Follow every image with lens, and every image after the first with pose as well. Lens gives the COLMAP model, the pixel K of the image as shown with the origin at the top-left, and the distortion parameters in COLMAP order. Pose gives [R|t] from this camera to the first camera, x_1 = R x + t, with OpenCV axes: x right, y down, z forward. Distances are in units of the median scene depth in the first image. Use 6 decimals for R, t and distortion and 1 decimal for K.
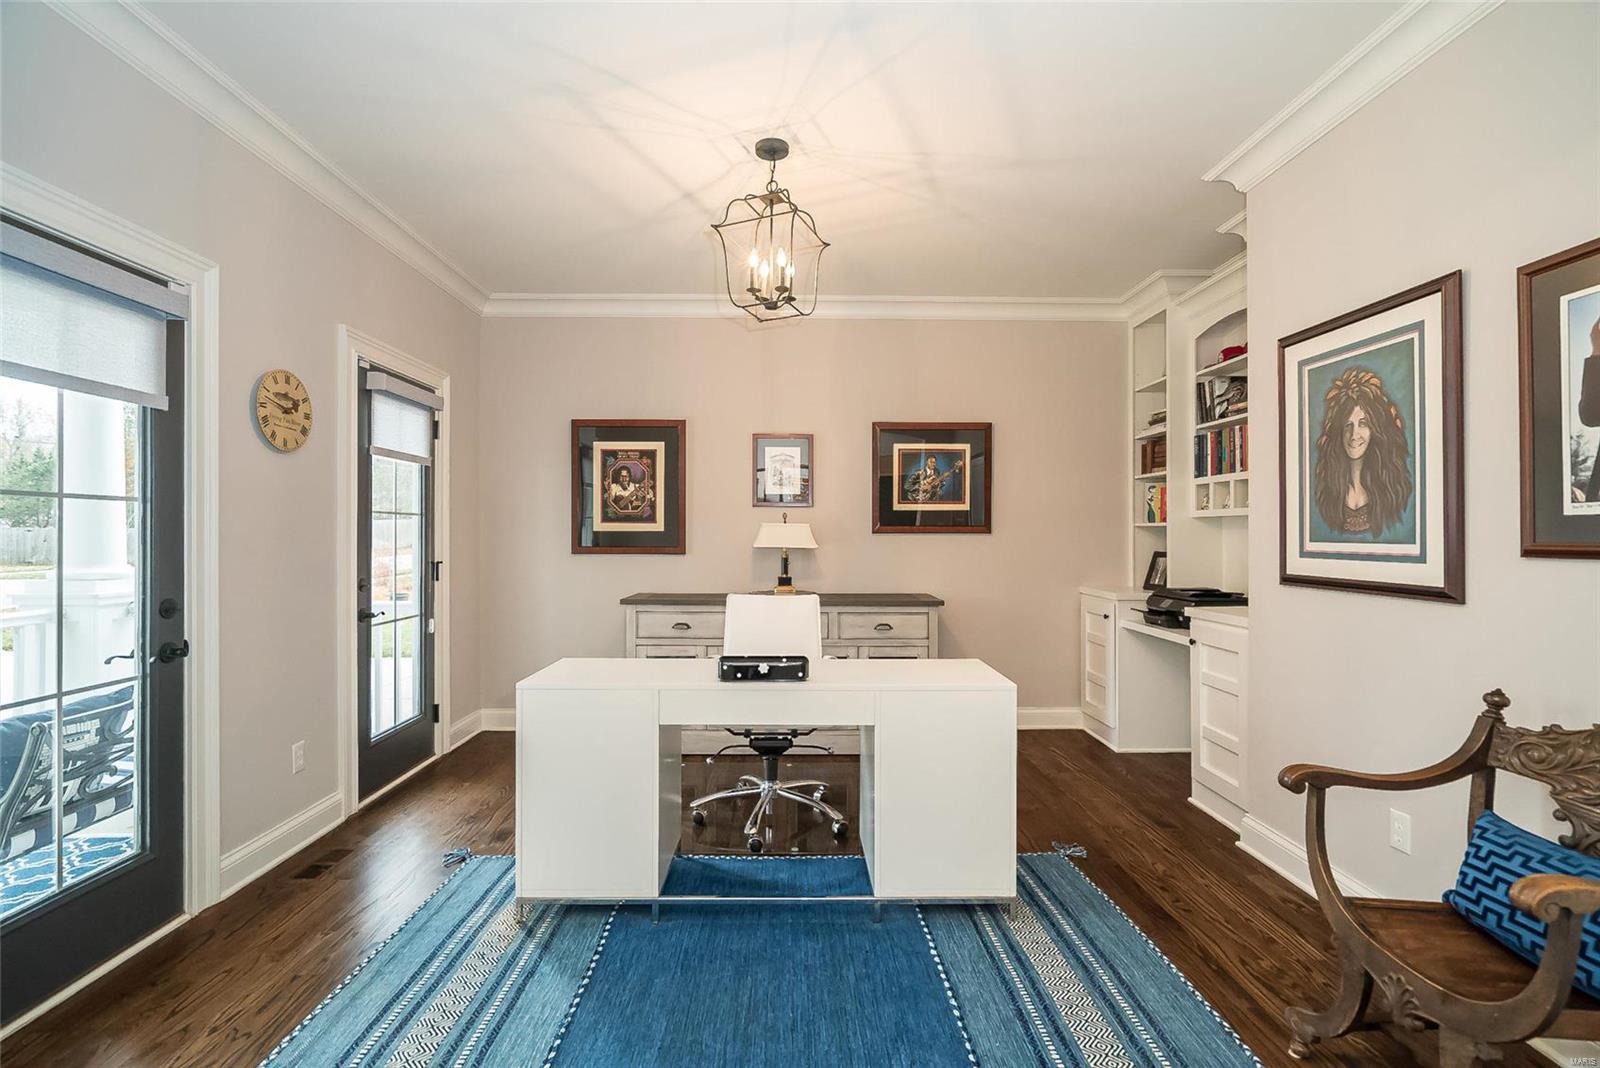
lens RADIAL K [[713.2, 0, 796.7], [0, 713.2, 533.0], [0, 0, 1]] dist [0.002066, 0.000047]
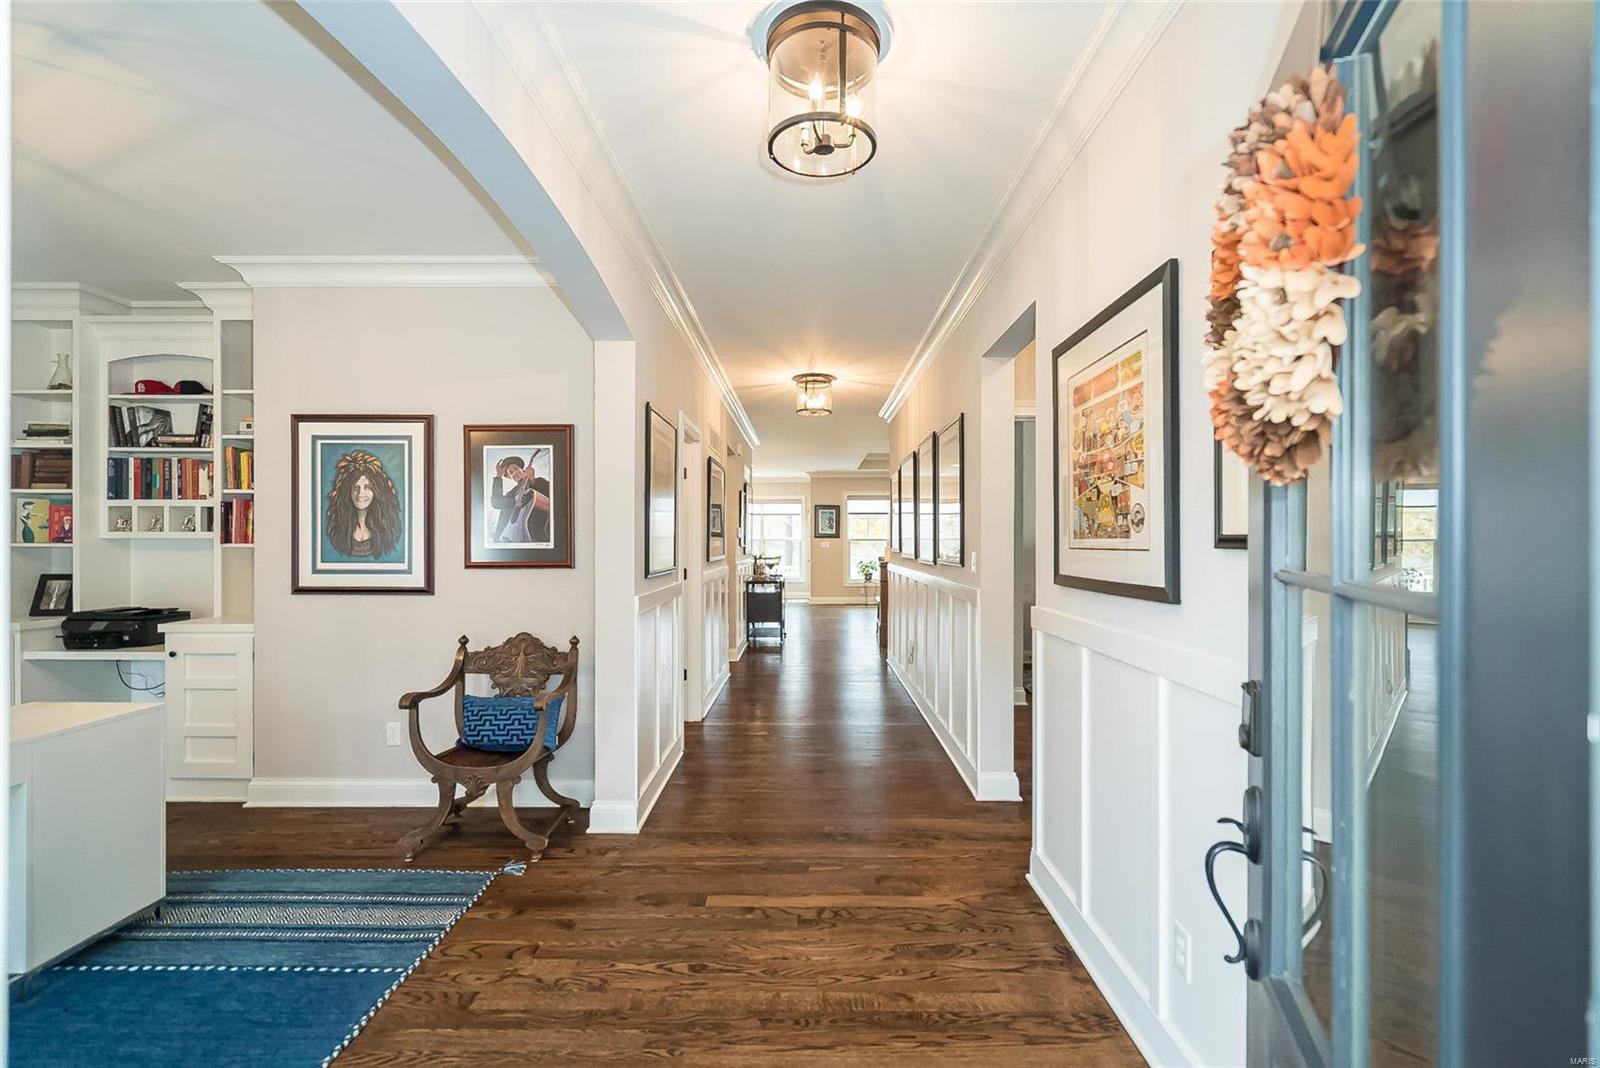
lens RADIAL K [[713.2, 0, 796.6], [0, 713.2, 541.5], [0, 0, 1]] dist [0.002066, 0.000047]
pose [[0.026002, 0.000632, 0.999662, -0.721938], [-0.002040, 0.999998, -0.000579, -0.032937], [-0.999660, -0.002025, 0.026003, 0.007292]]
